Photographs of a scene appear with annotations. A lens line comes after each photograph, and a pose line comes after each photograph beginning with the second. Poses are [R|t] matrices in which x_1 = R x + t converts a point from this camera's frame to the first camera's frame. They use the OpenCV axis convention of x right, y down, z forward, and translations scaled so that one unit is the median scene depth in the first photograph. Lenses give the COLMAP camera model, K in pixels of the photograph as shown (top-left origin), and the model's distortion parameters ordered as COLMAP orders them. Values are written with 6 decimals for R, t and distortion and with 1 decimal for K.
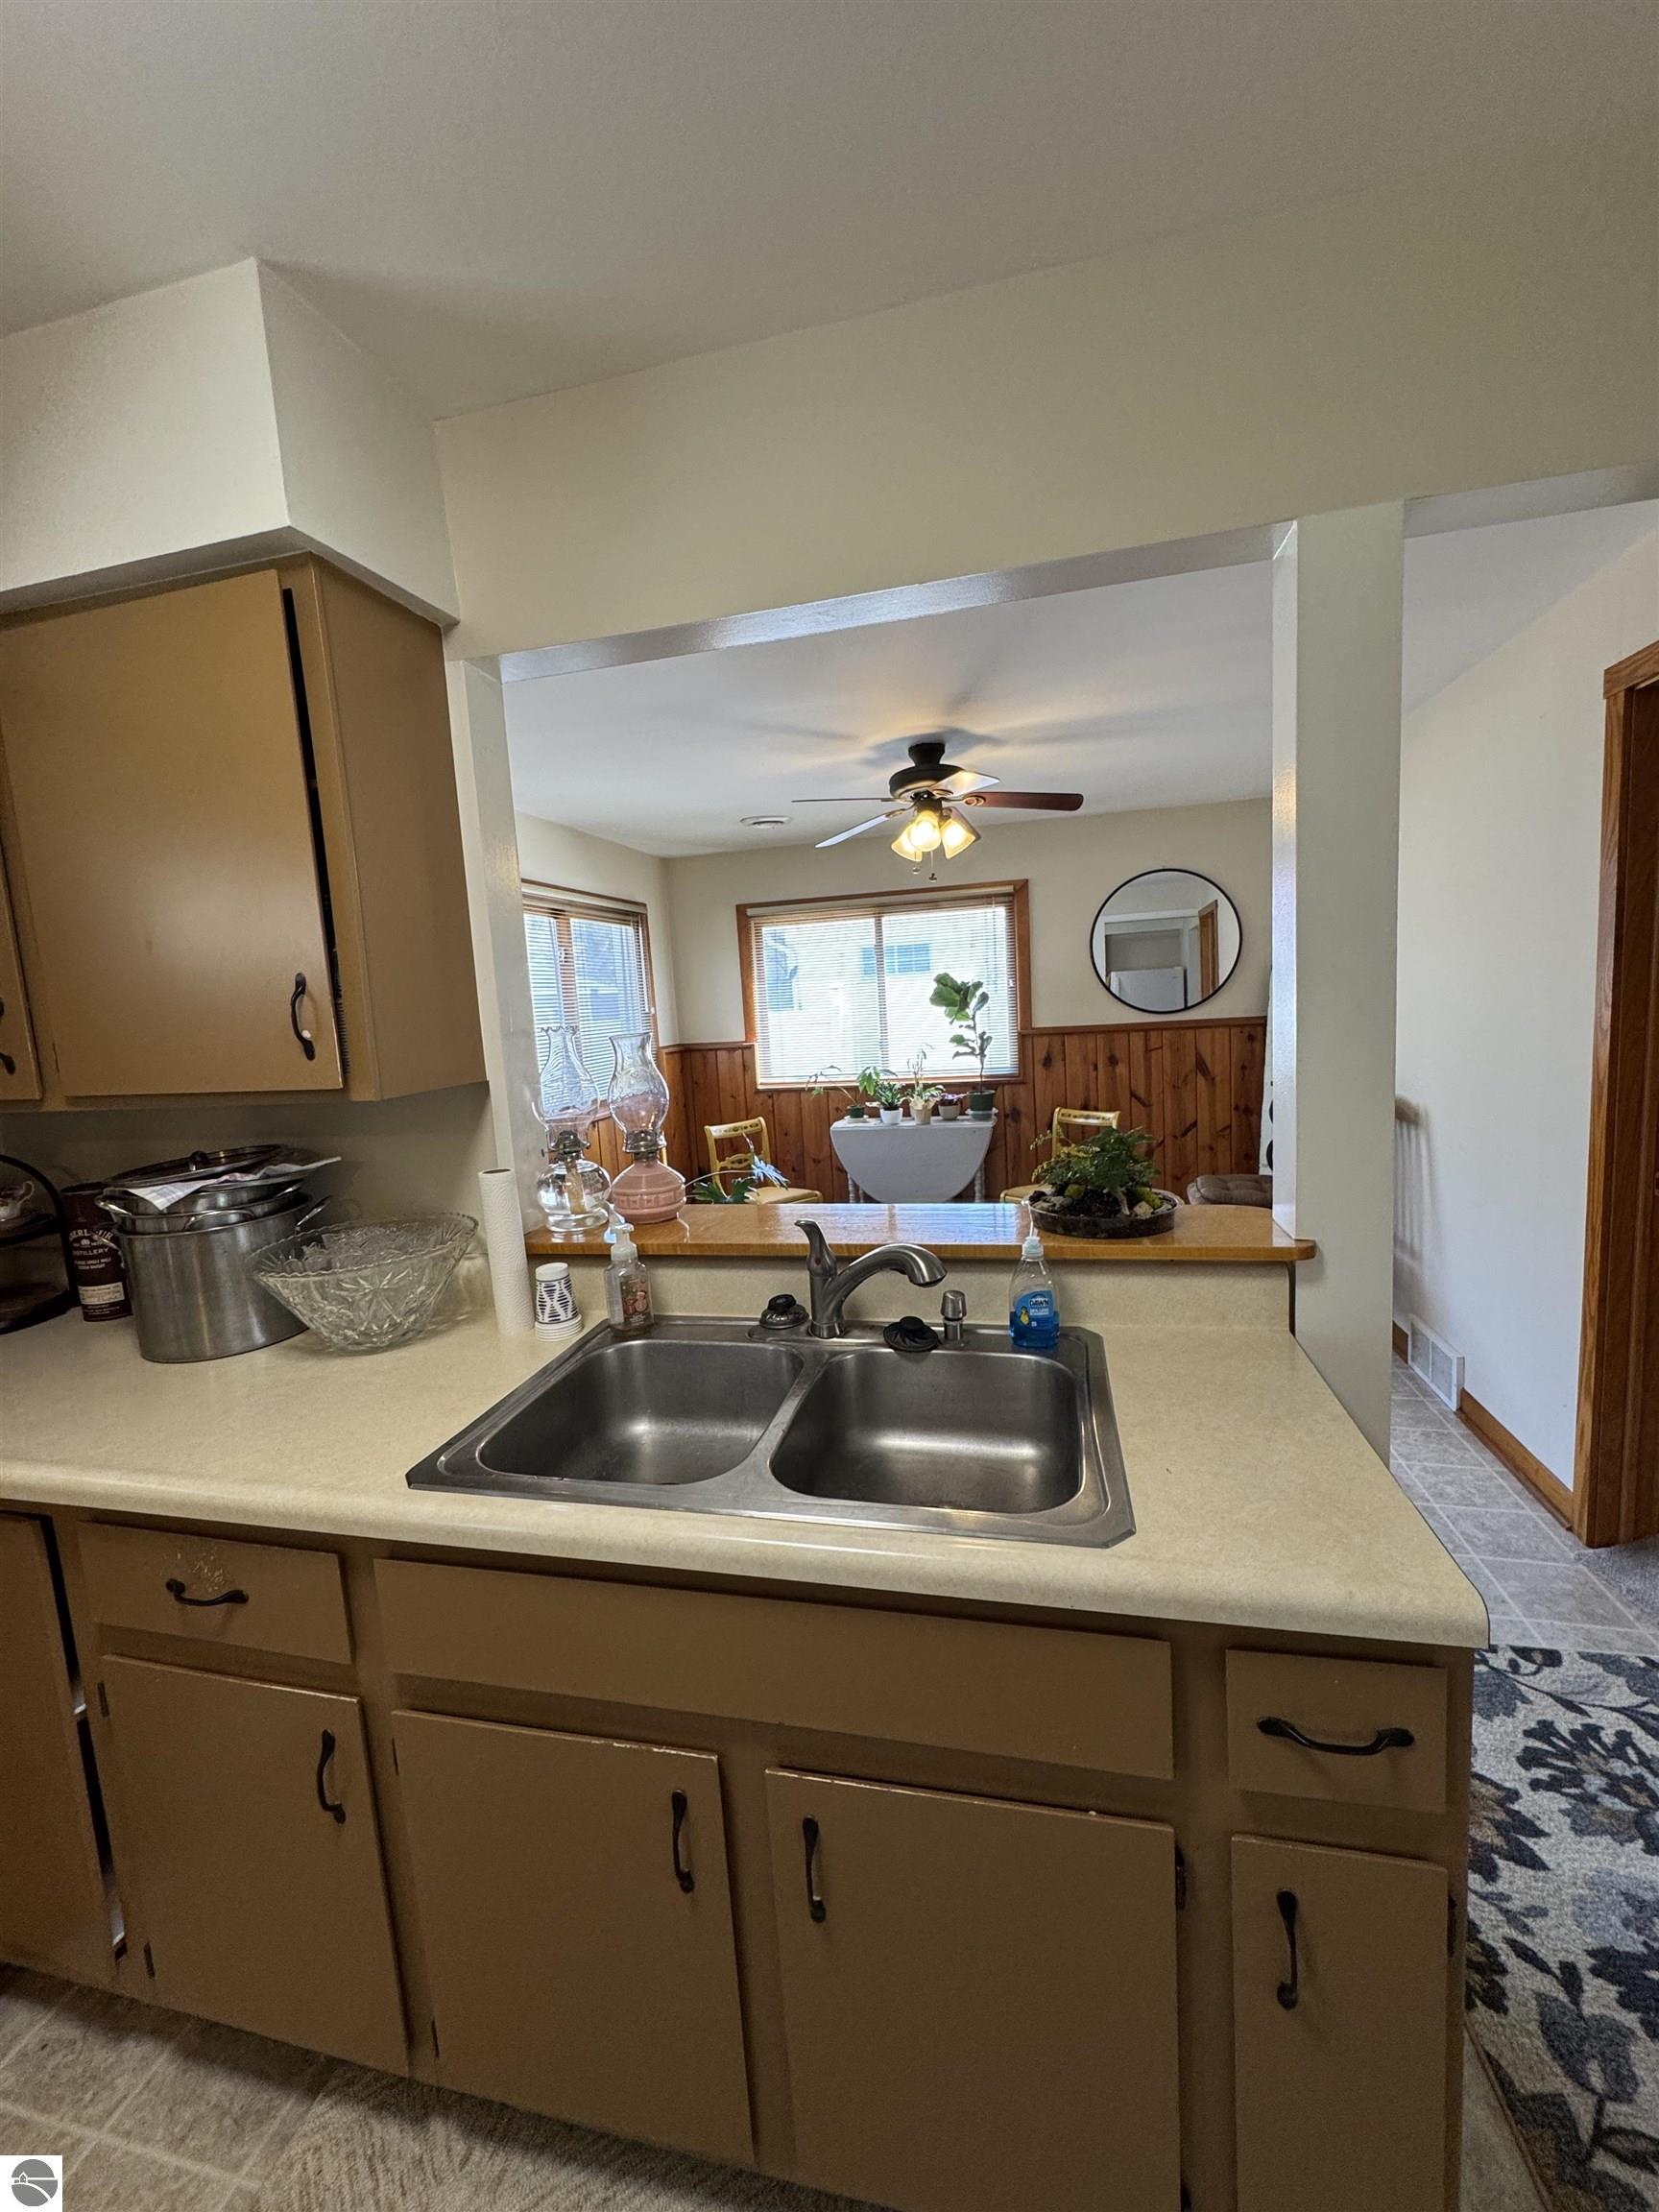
lens RADIAL K [[881.2, 0, 832.7], [0, 881.2, 1105.0], [0, 0, 1]] dist [-0.002861, 0.000597]
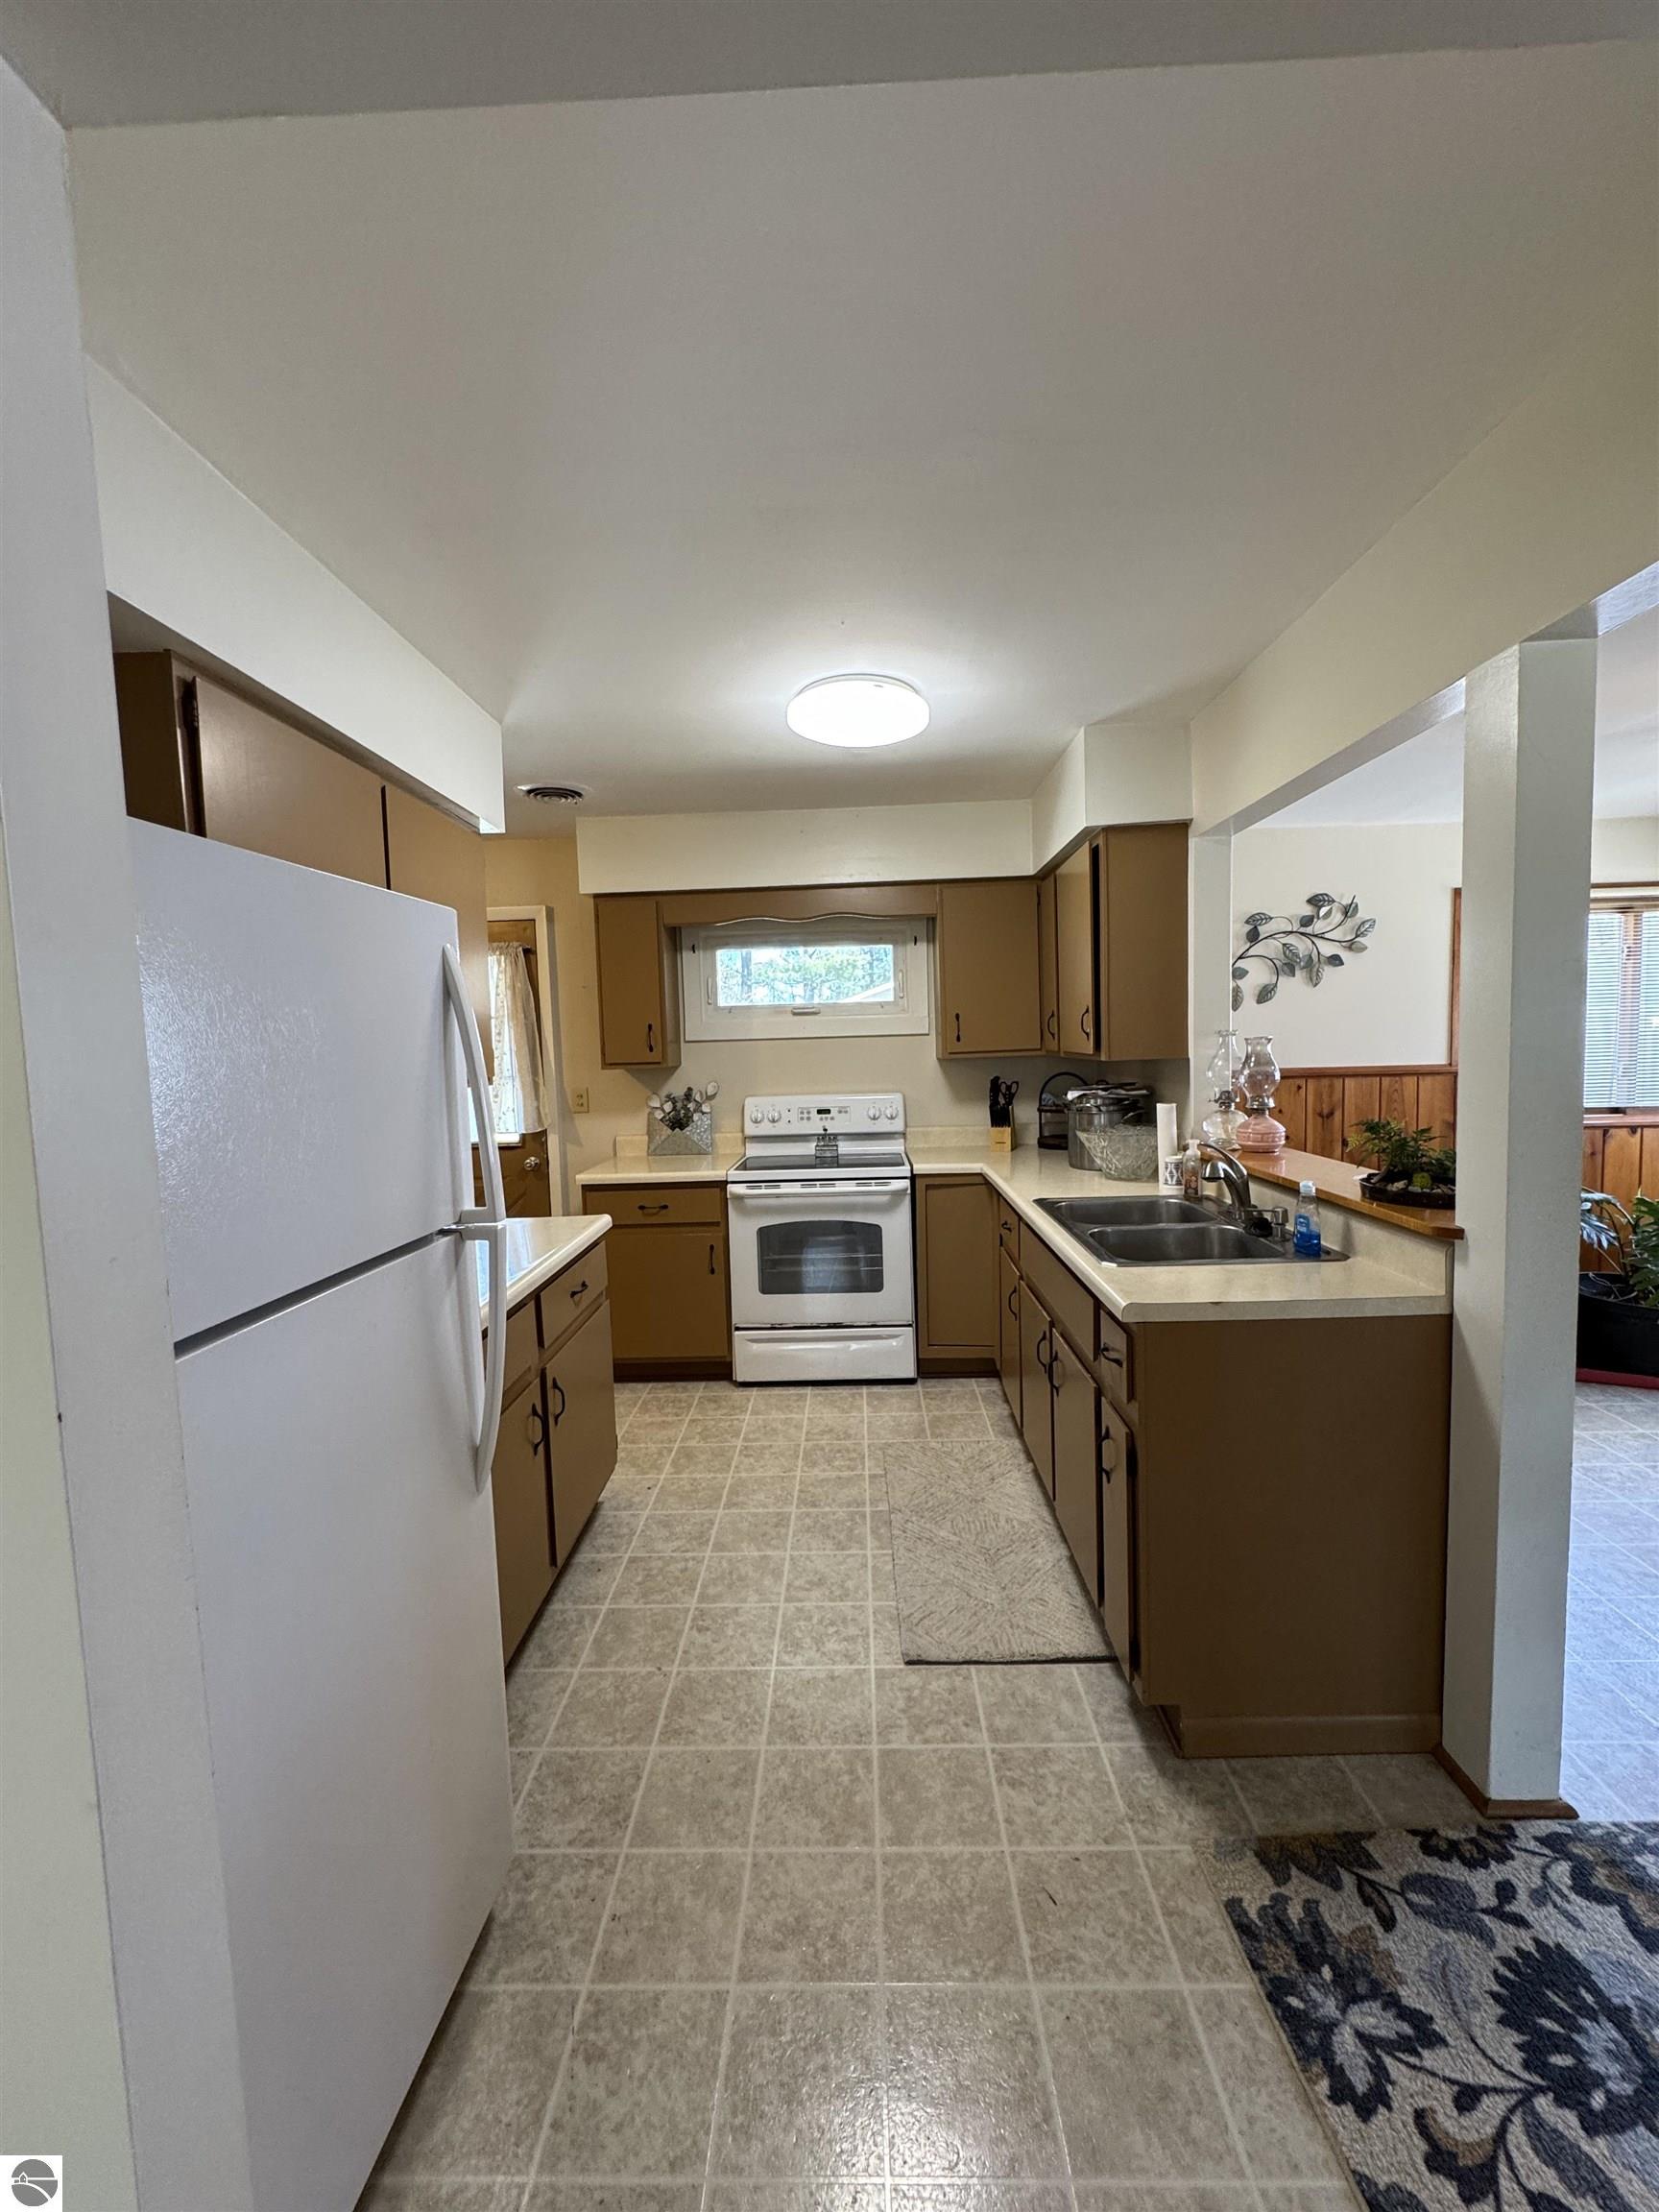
lens RADIAL K [[881.2, 0, 836.3], [0, 881.2, 1104.4], [0, 0, 1]] dist [-0.002861, 0.000597]
pose [[0.208703, 0.123646, -0.970131, 0.424690], [-0.100154, 0.989462, 0.104564, -0.016666], [0.972837, 0.075340, 0.218887, -0.042244]]
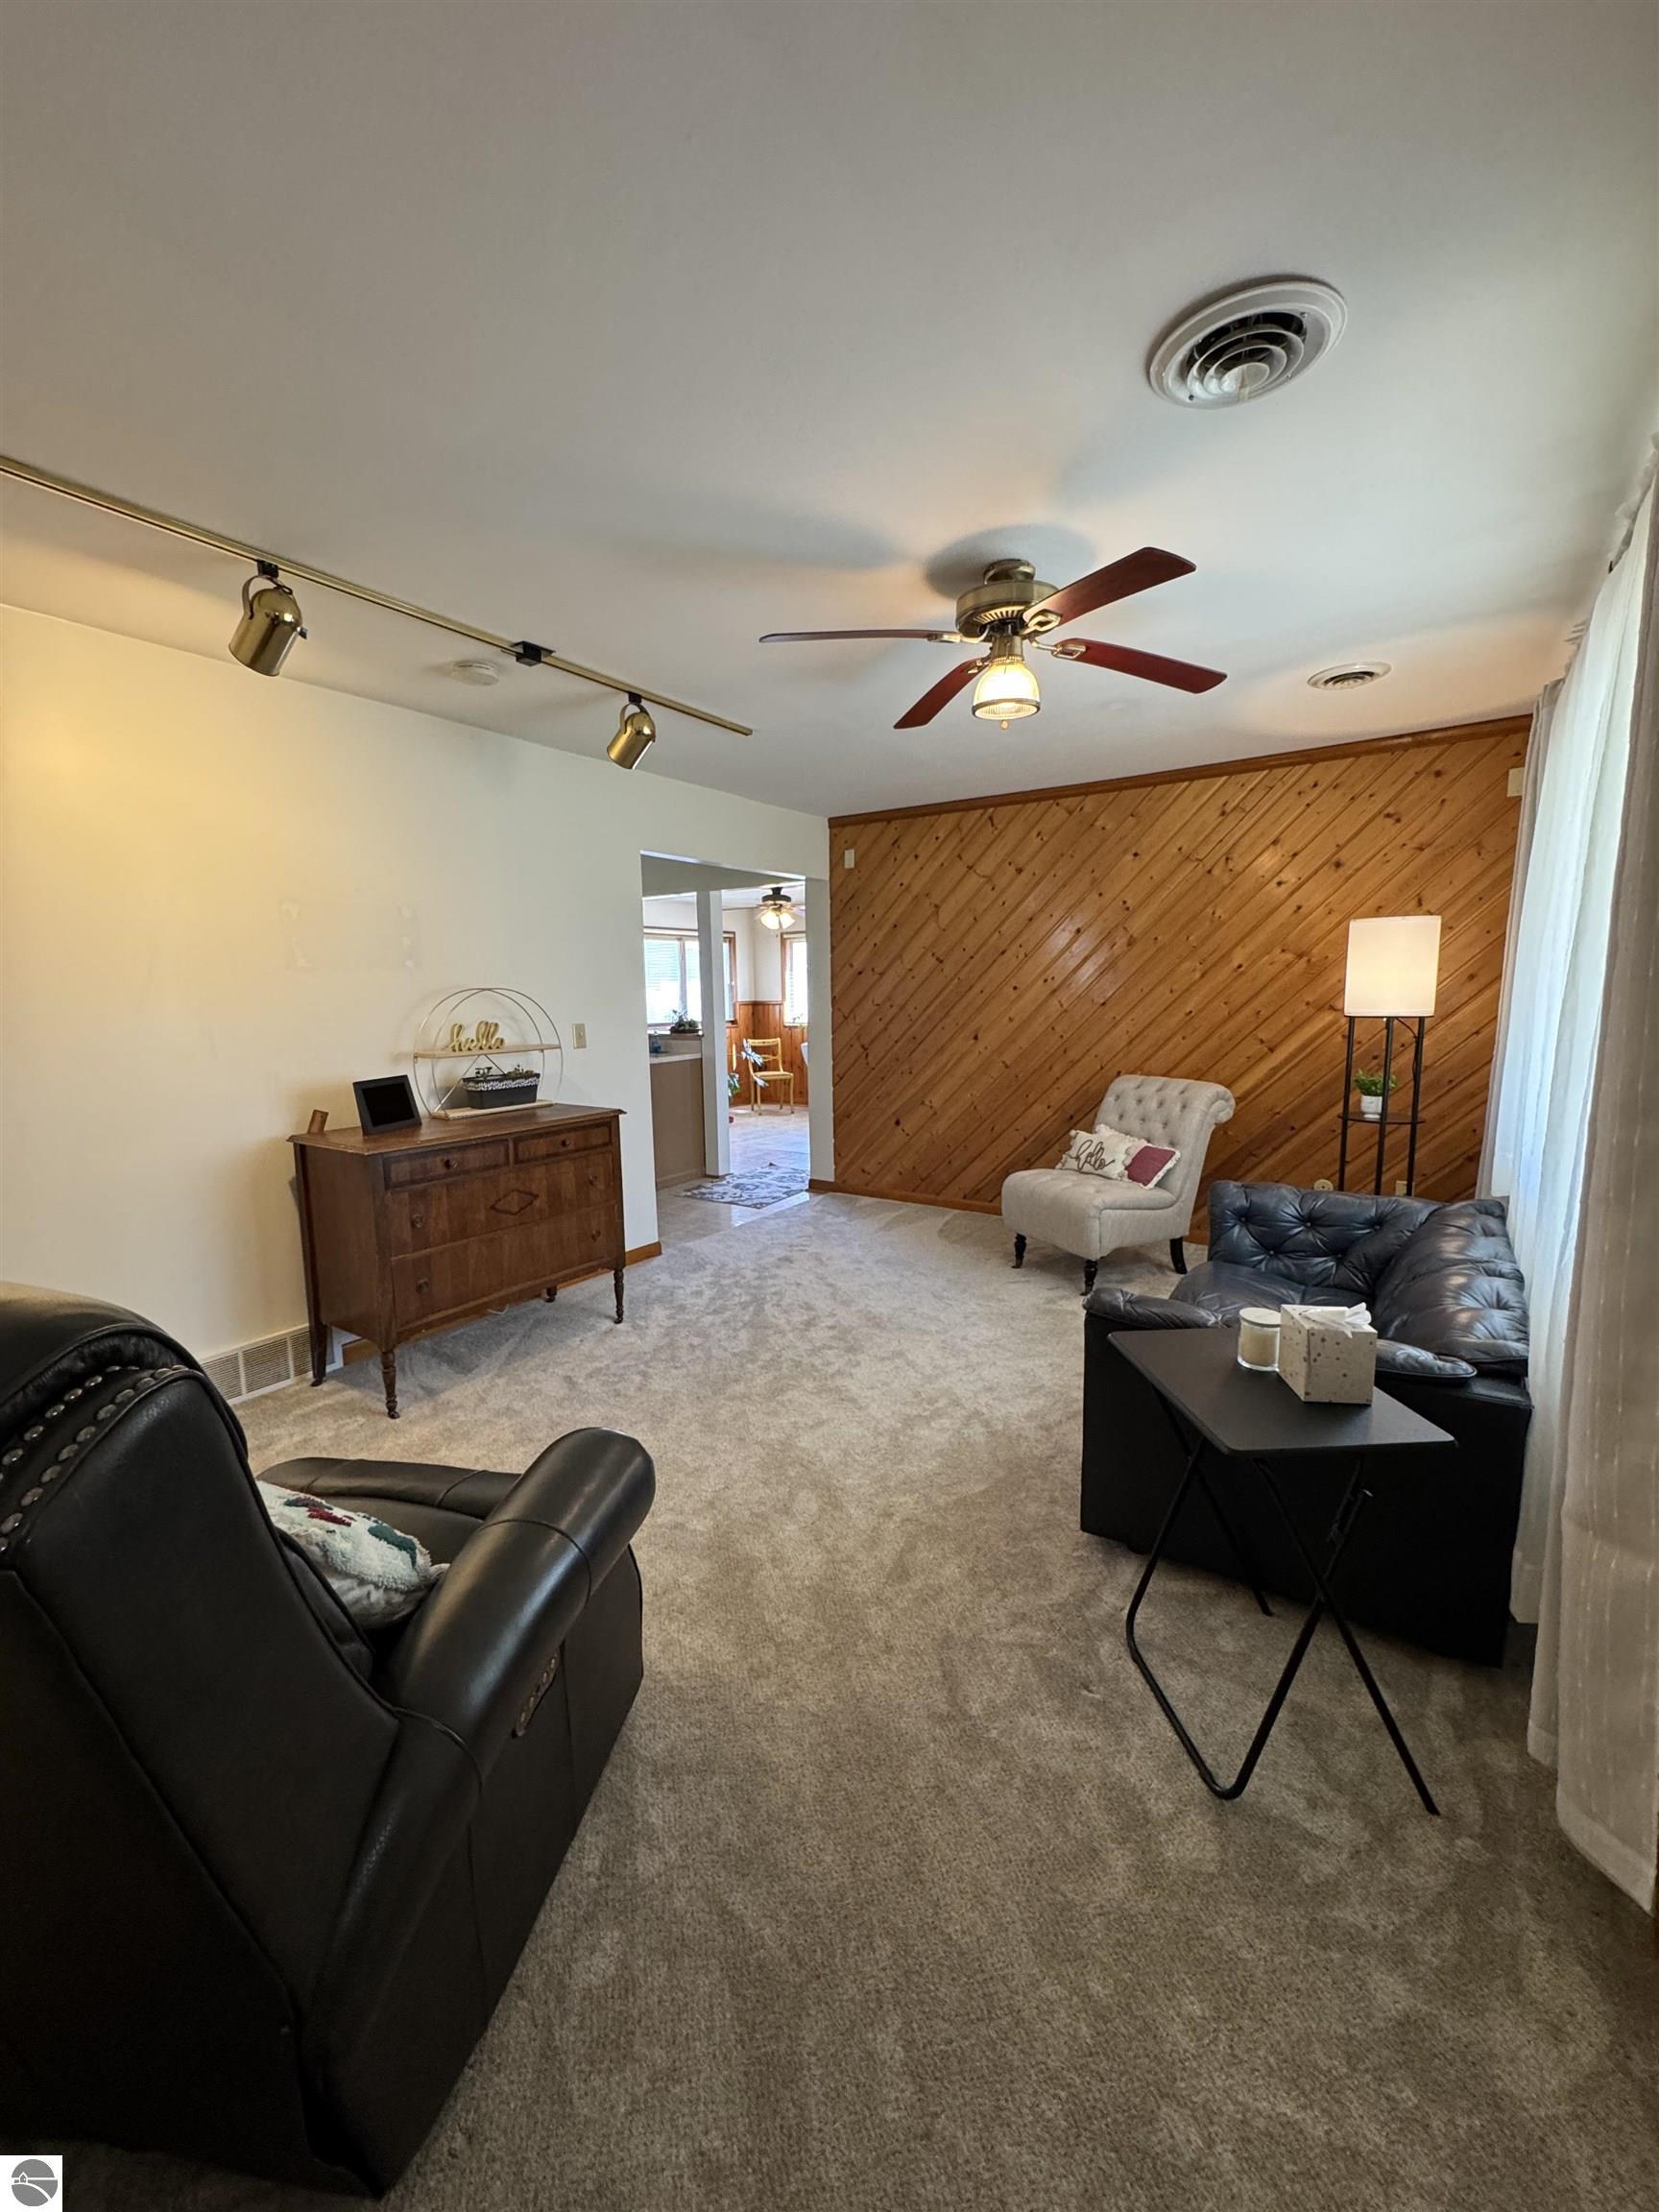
lens RADIAL K [[881.2, 0, 833.3], [0, 881.2, 1114.5], [0, 0, 1]] dist [-0.002861, 0.000597]
pose [[0.931869, 0.096962, -0.349597, 0.833082], [-0.084503, 0.995130, 0.050756, 0.082185], [0.352815, -0.017756, 0.935524, -0.946688]]
